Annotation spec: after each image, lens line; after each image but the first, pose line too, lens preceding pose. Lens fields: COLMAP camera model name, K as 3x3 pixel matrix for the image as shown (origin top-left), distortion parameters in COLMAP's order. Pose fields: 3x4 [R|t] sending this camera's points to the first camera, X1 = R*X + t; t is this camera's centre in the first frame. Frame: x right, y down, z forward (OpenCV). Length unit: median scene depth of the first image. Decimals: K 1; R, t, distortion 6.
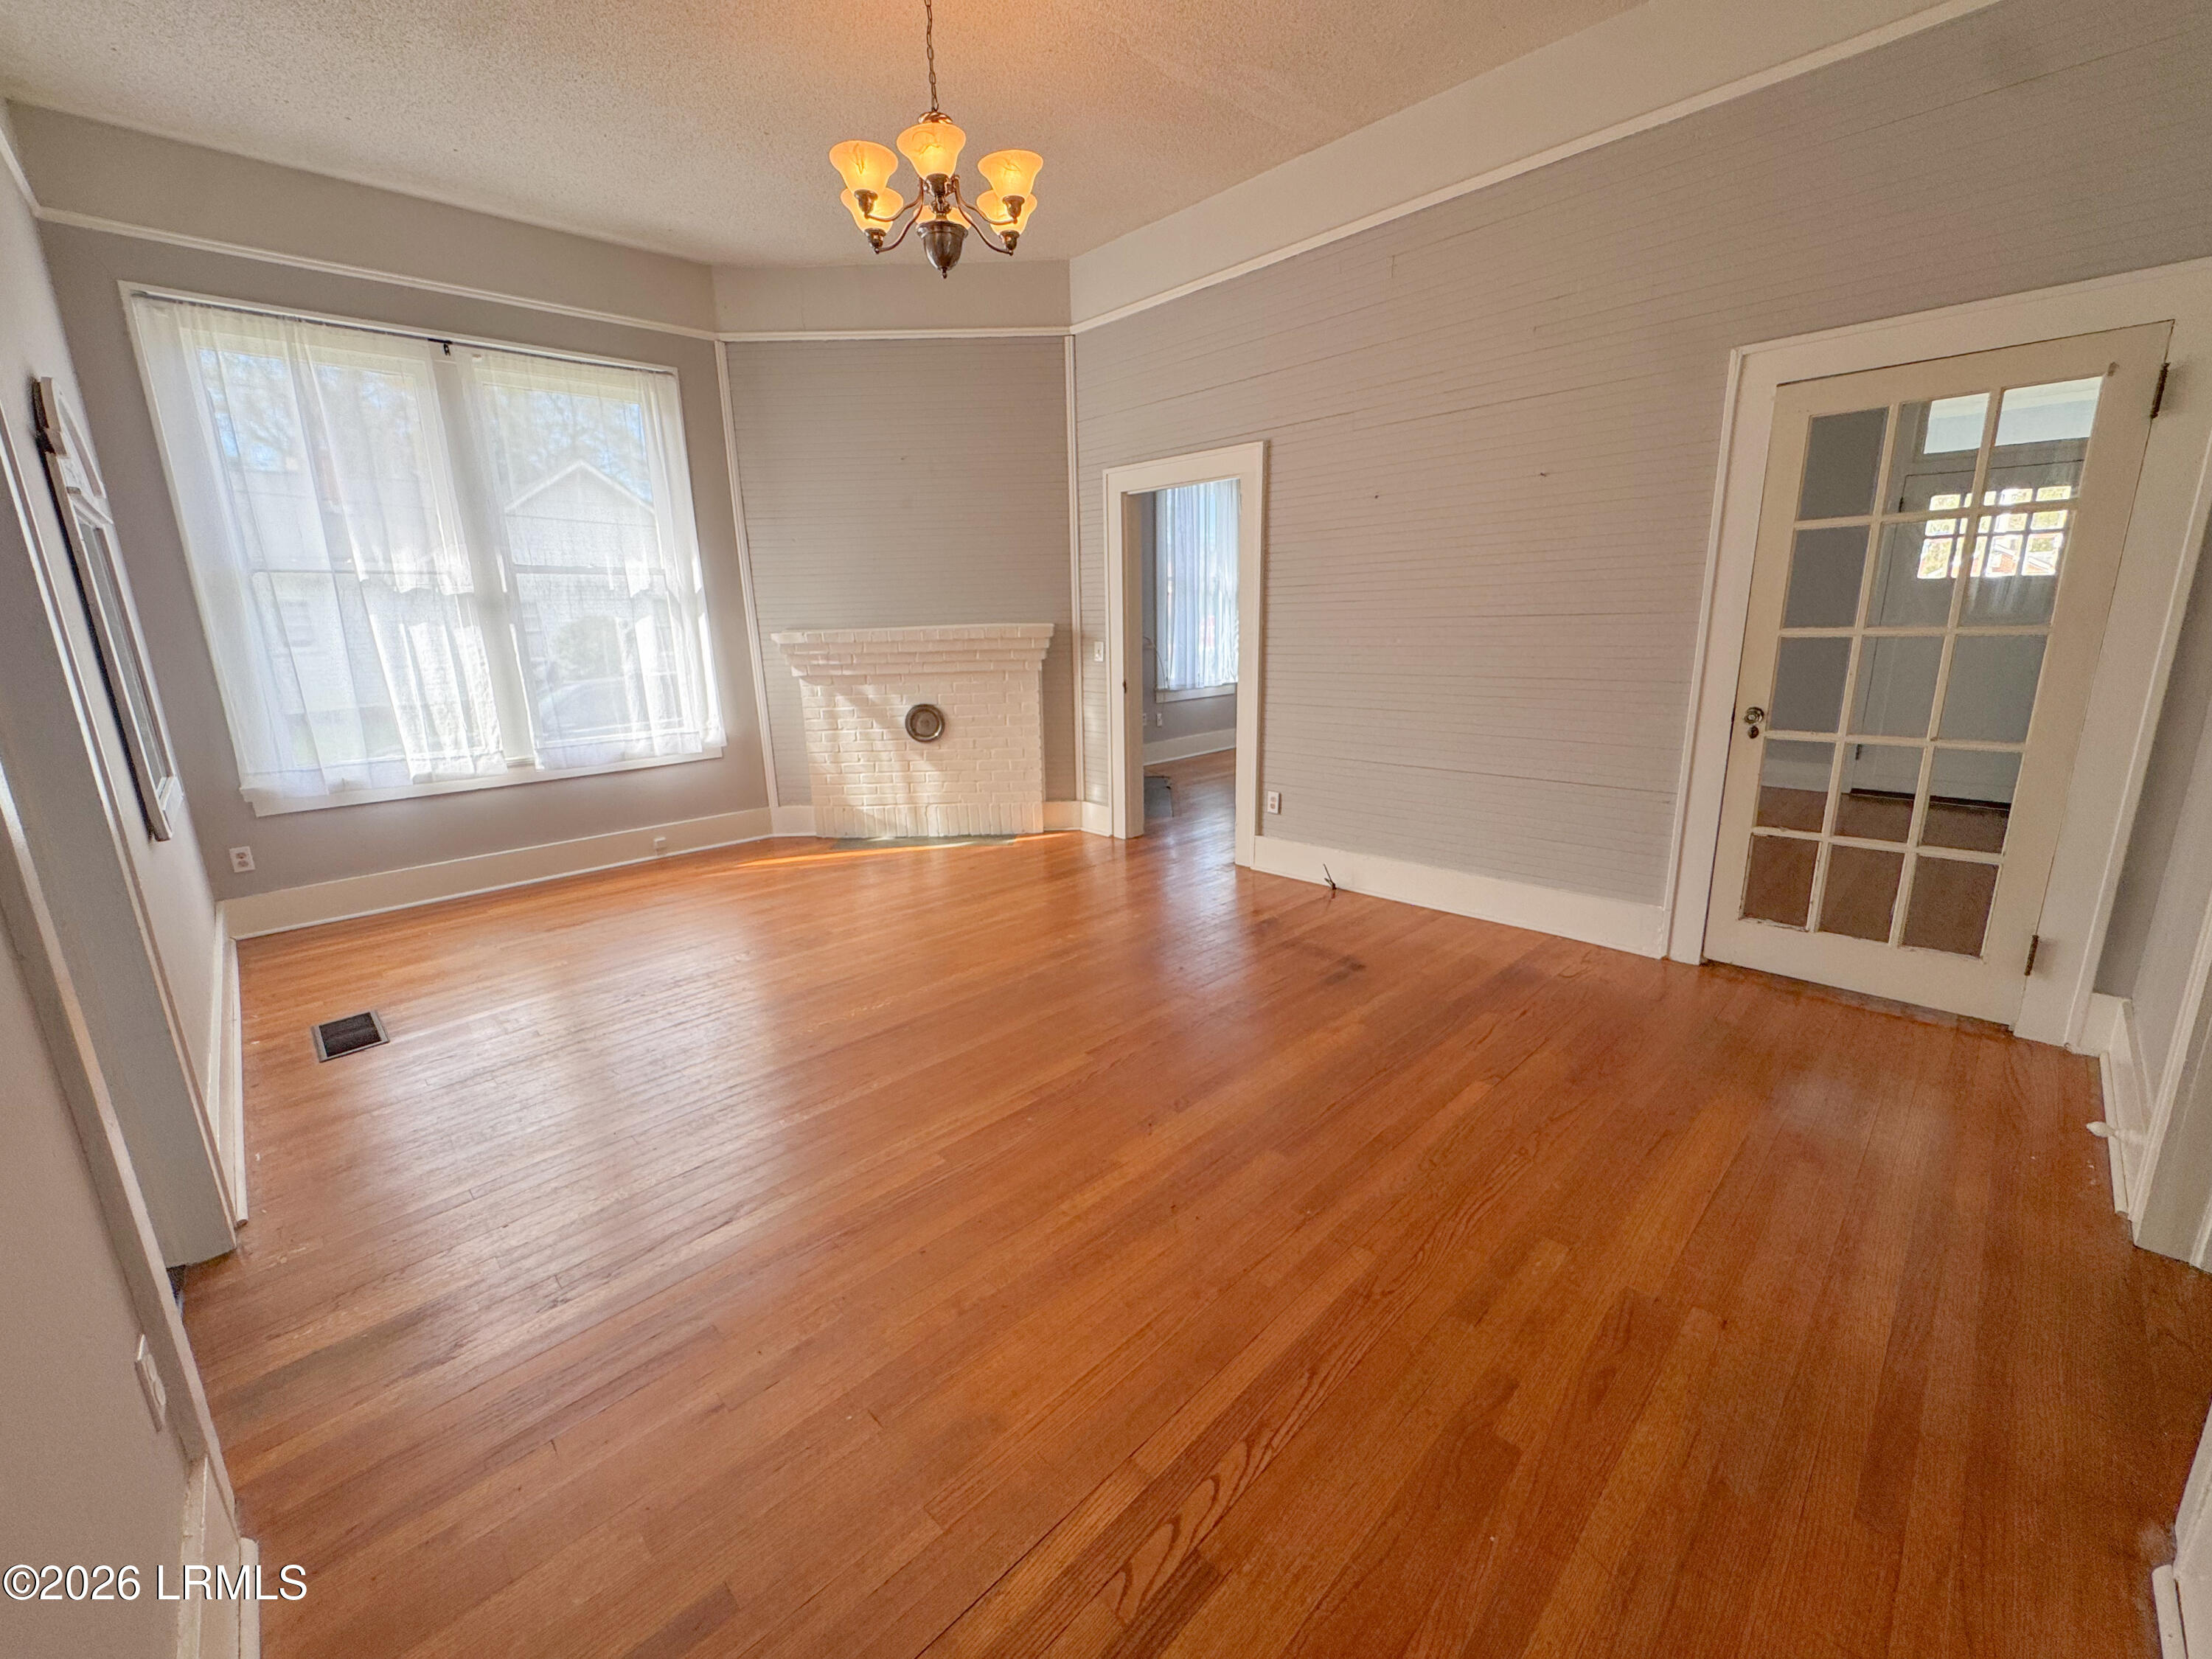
lens RADIAL K [[881.7, 0, 1112.3], [0, 881.7, 824.4], [0, 0, 1]] dist [-0.004002, 0.000435]
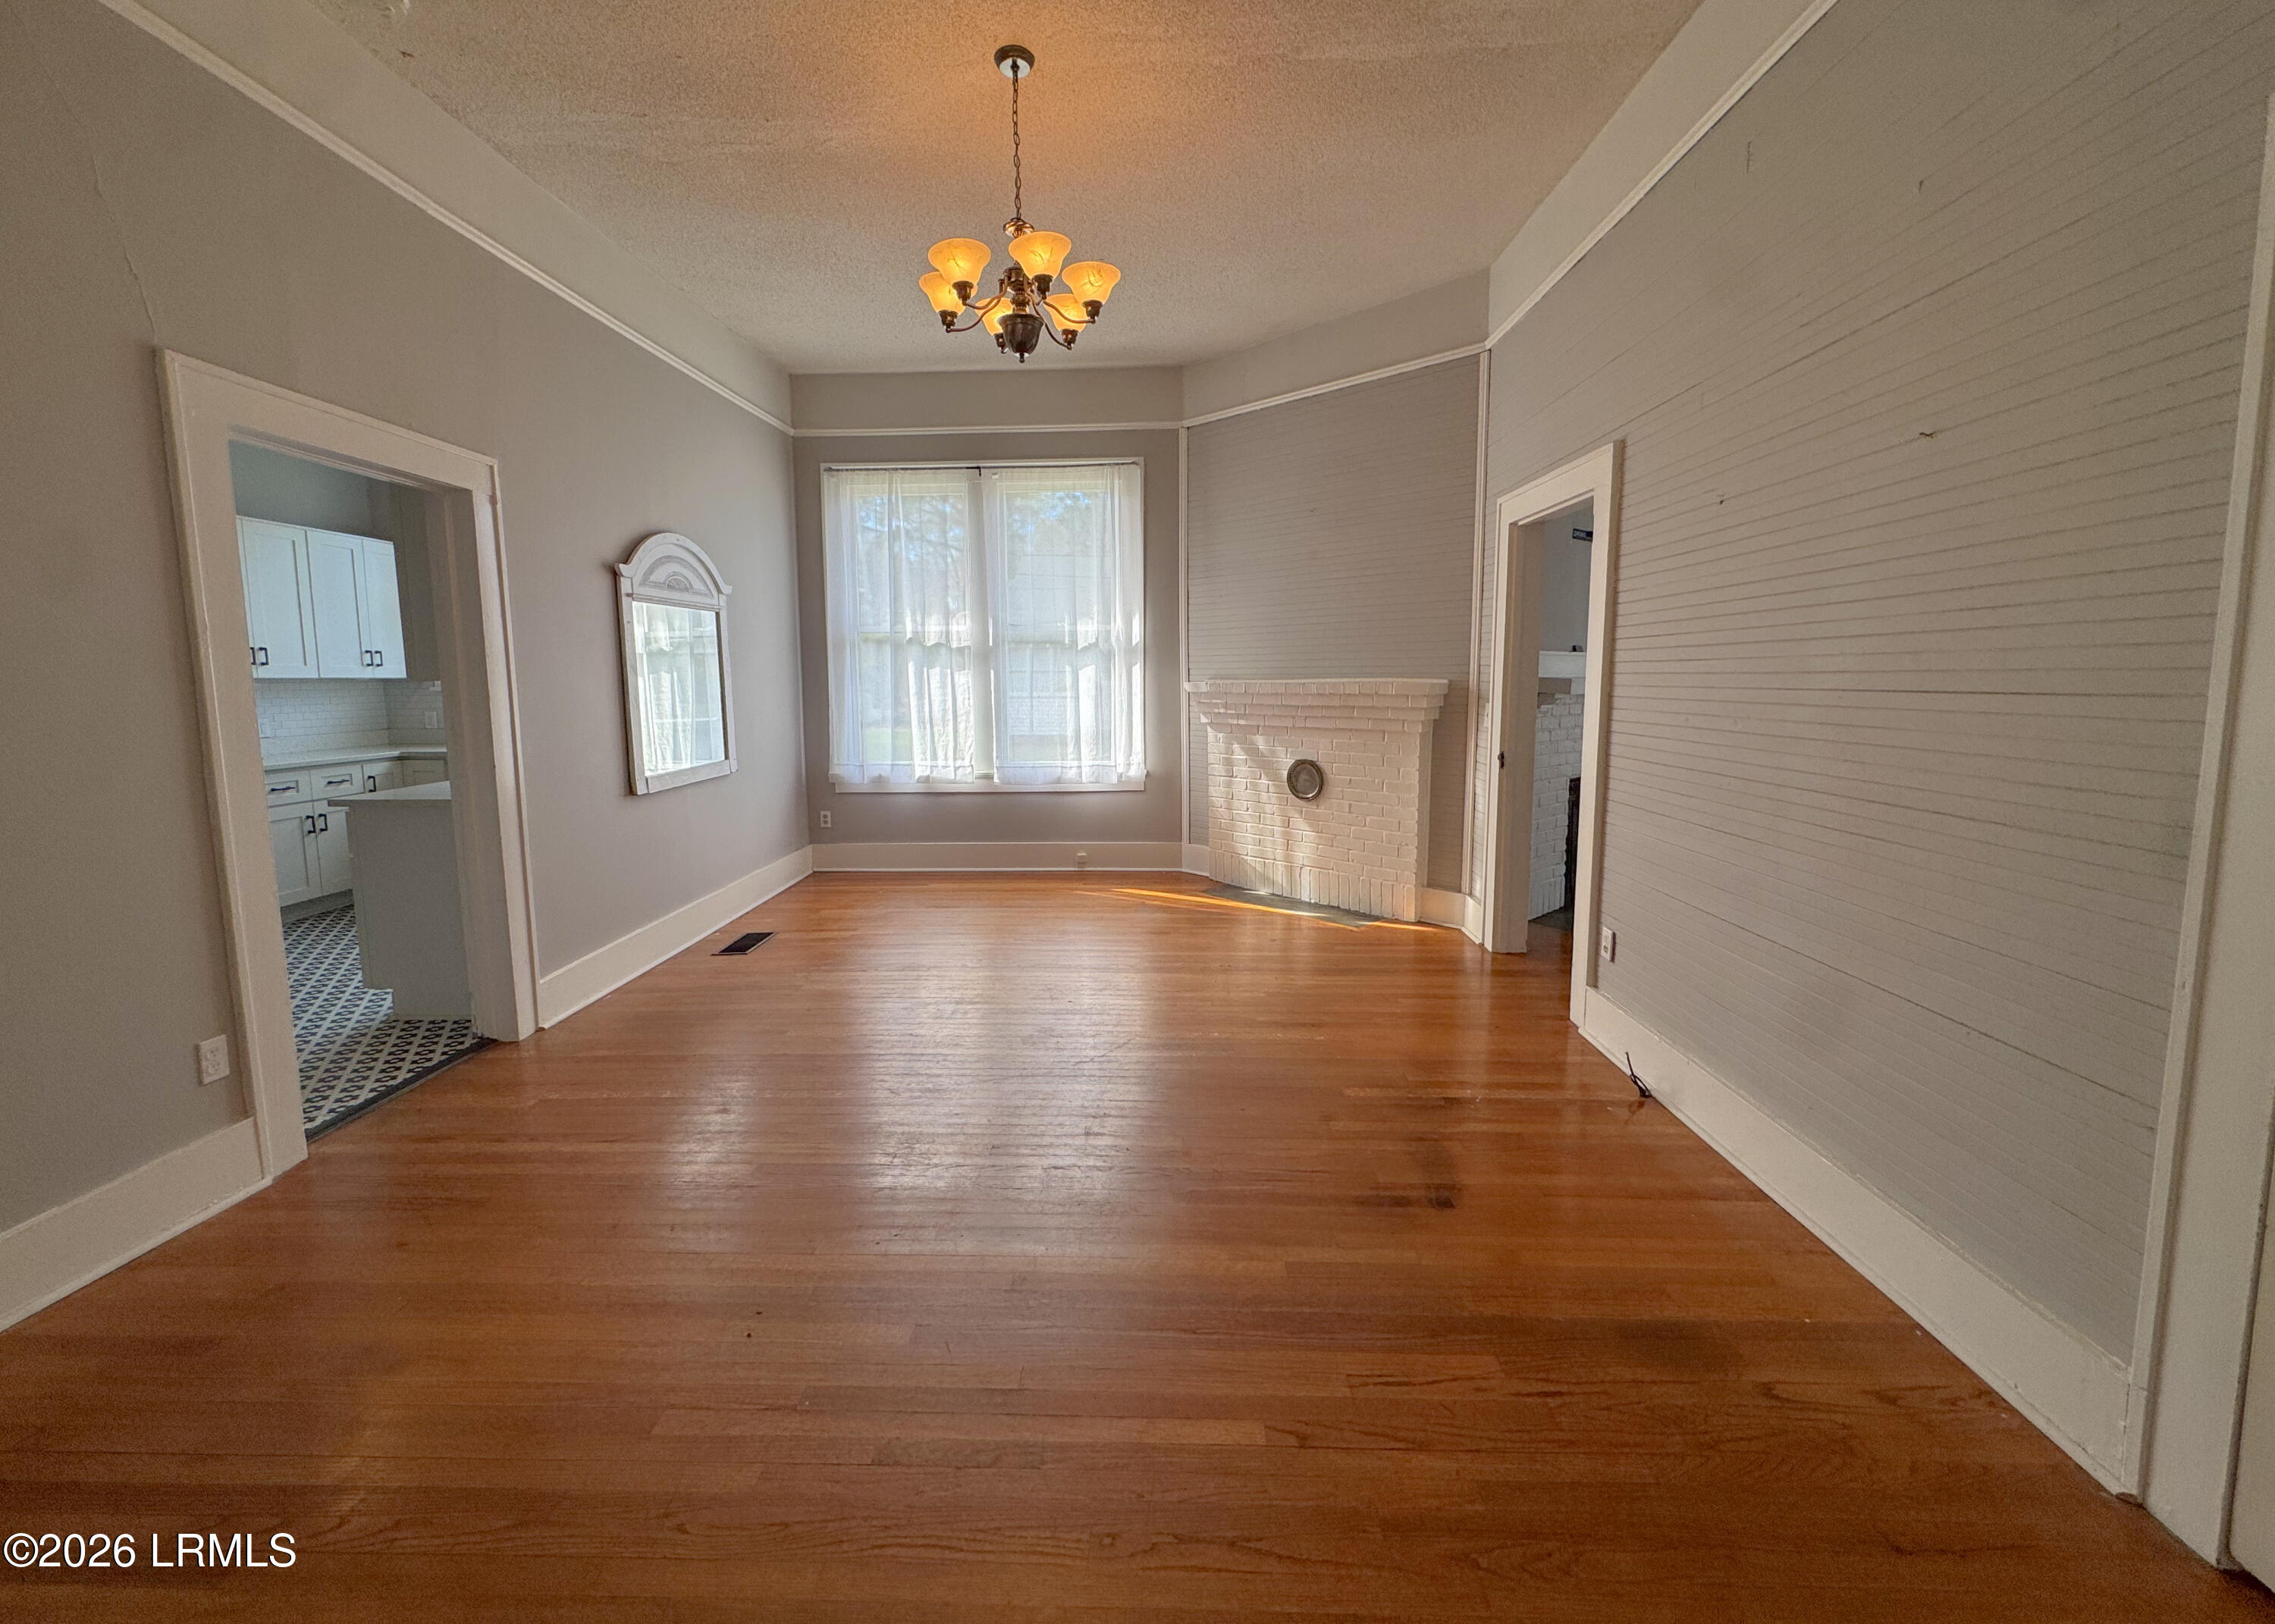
lens RADIAL K [[904.9, 0, 1134.2], [0, 904.9, 768.3], [0, 0, 1]] dist [-0.001705, 0.000097]
pose [[0.696837, 0.095170, -0.710888, 0.372992], [-0.174793, 0.983807, -0.039631, -0.060441], [0.695605, 0.151874, 0.702188, 0.203844]]
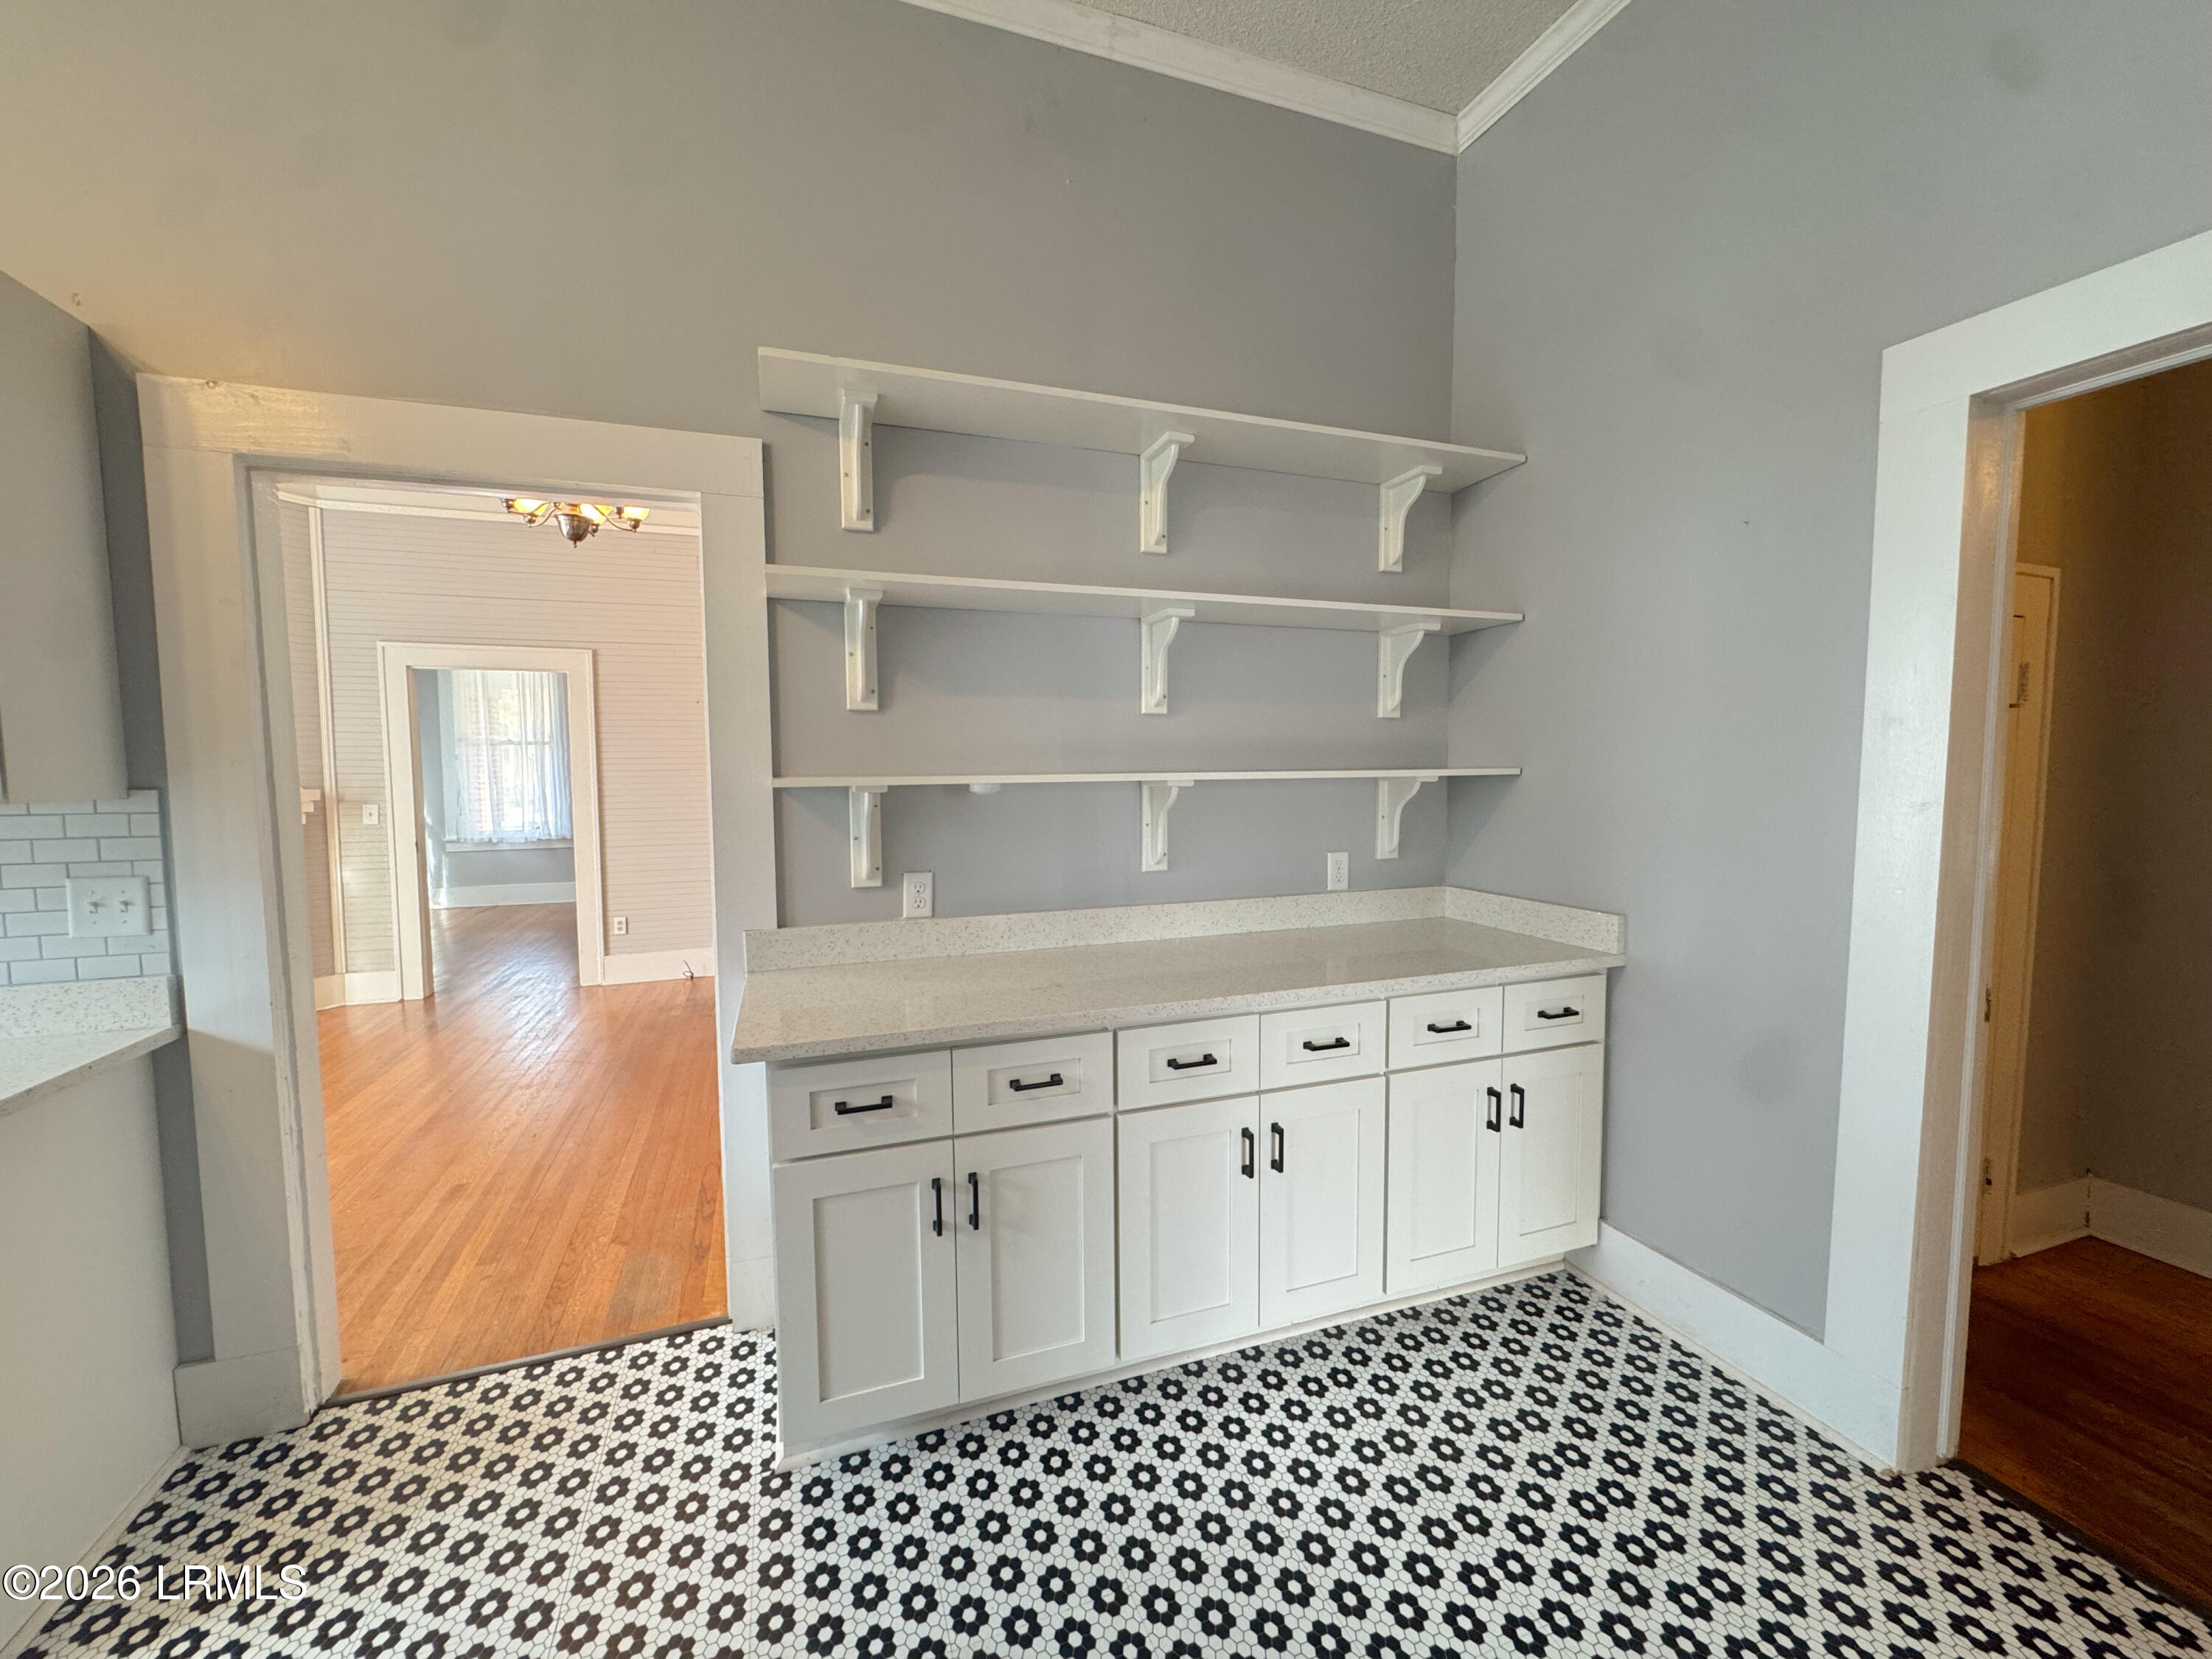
lens RADIAL K [[881.7, 0, 1107.6], [0, 881.7, 830.2], [0, 0, 1]] dist [-0.004002, 0.000435]
pose [[0.401668, -0.046959, 0.914581, -0.607962], [0.209529, 0.976906, -0.041863, 0.036663], [-0.891494, 0.208446, 0.402231, -0.132506]]
